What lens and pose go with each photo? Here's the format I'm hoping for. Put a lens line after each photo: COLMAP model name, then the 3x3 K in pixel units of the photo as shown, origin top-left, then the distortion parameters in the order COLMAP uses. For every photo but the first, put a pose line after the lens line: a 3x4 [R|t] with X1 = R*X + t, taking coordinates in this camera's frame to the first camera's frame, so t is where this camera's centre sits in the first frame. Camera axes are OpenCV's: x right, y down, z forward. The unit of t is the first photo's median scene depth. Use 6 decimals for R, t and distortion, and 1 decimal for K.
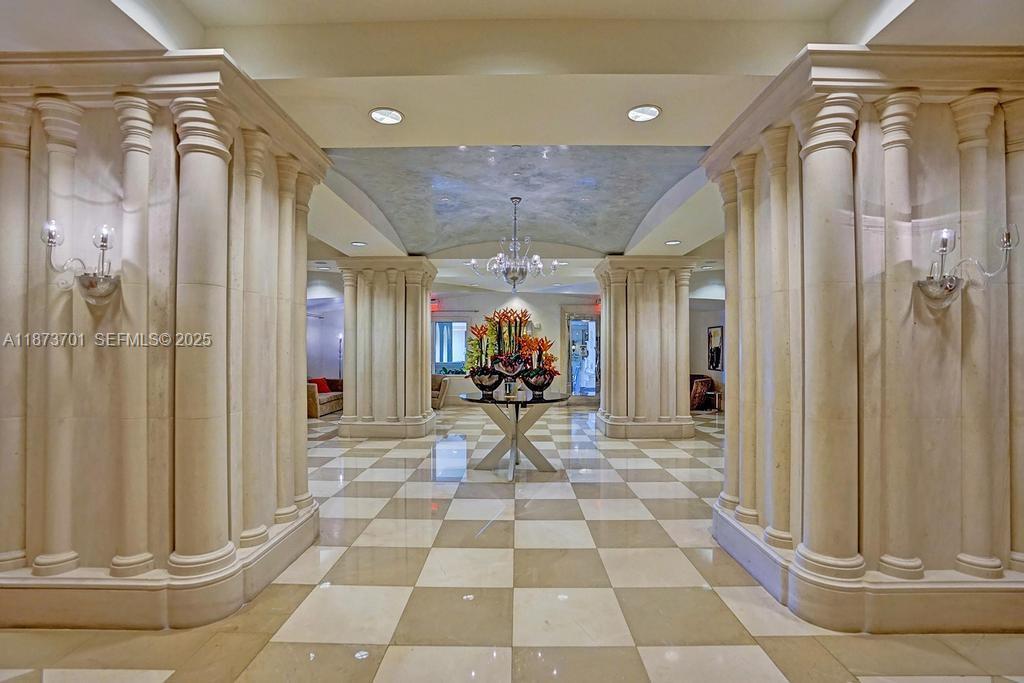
lens RADIAL K [[486.3, 0, 512.0], [0, 486.3, 341.5], [0, 0, 1]] dist [-0.075719, 0.033036]
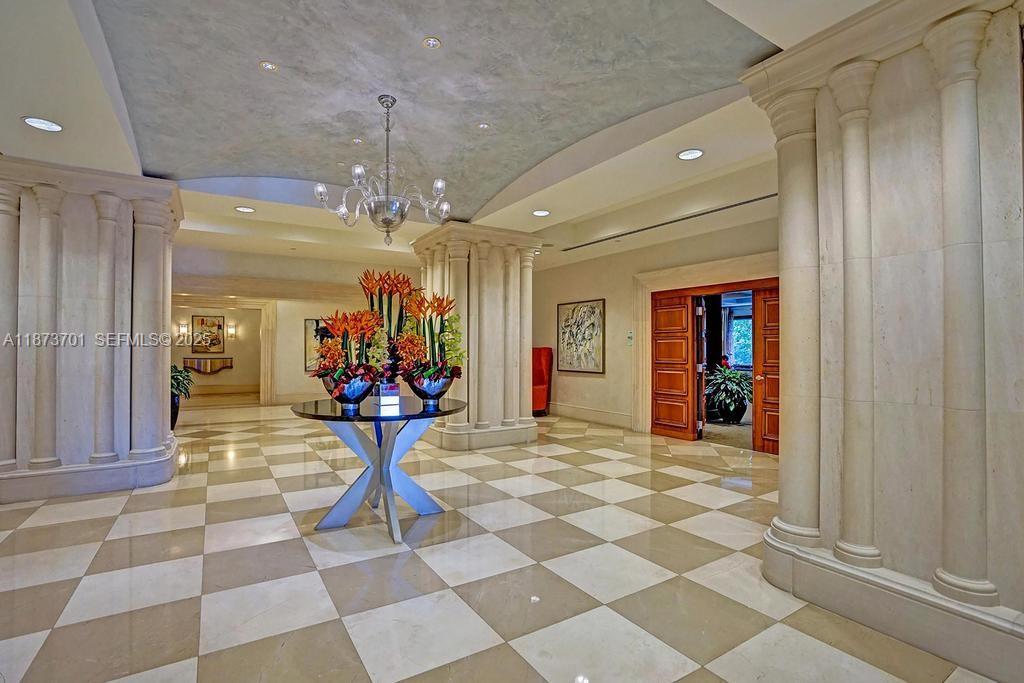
lens RADIAL K [[486.3, 0, 512.0], [0, 486.3, 341.5], [0, 0, 1]] dist [-0.075719, 0.033036]
pose [[0.832154, 0.011608, 0.554423, -0.158415], [-0.017348, 0.999836, 0.005104, 0.013664], [-0.554273, -0.013866, 0.832220, 0.289258]]
